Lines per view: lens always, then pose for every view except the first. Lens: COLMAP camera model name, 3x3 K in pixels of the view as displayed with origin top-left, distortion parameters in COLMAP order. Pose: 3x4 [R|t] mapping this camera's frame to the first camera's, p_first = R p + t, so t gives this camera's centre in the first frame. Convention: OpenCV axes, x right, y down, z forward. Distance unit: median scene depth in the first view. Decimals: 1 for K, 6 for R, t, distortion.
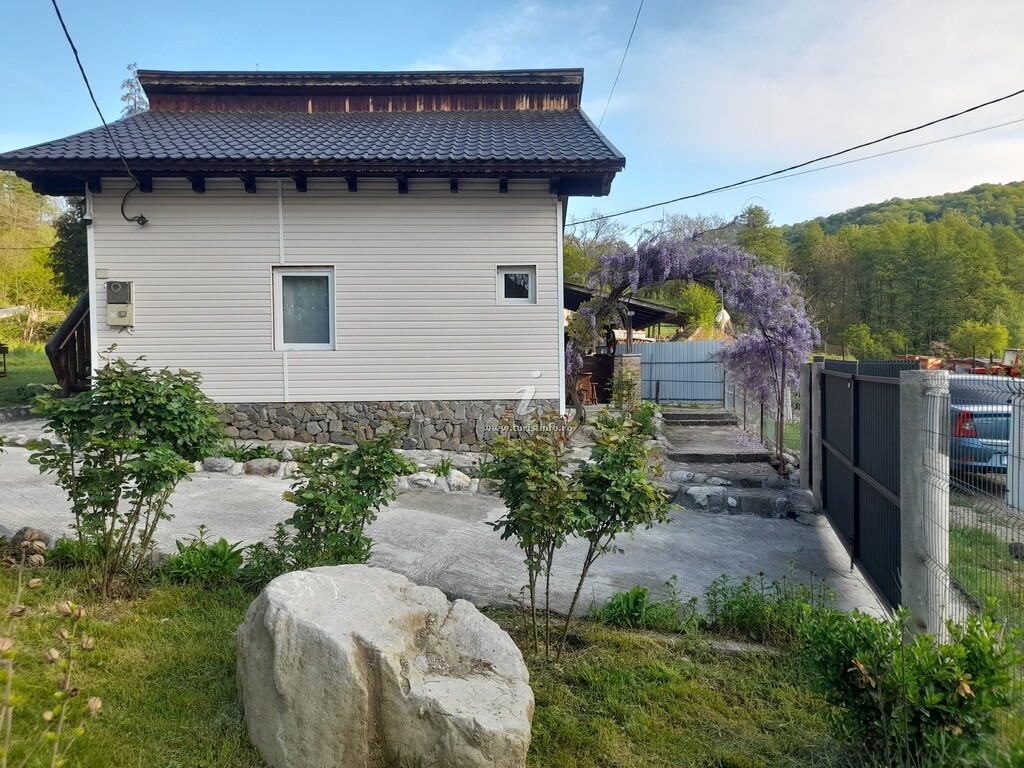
lens RADIAL K [[756.0, 0, 512.0], [0, 756.0, 384.0], [0, 0, 1]] dist [0.064036, -0.062125]
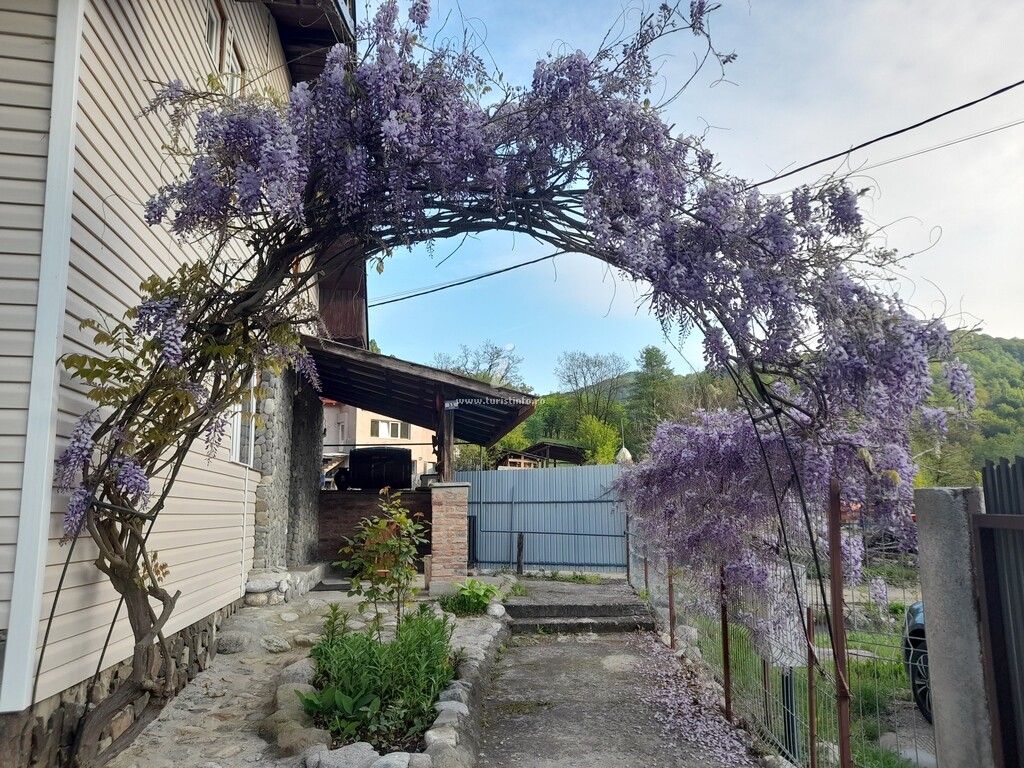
lens RADIAL K [[756.0, 0, 512.0], [0, 756.0, 384.0], [0, 0, 1]] dist [0.064036, -0.062125]
pose [[0.992339, 0.025417, 0.120900, 0.117922], [-0.002362, 0.982333, -0.187125, -0.007857], [-0.123520, 0.185406, 0.974868, 0.420341]]
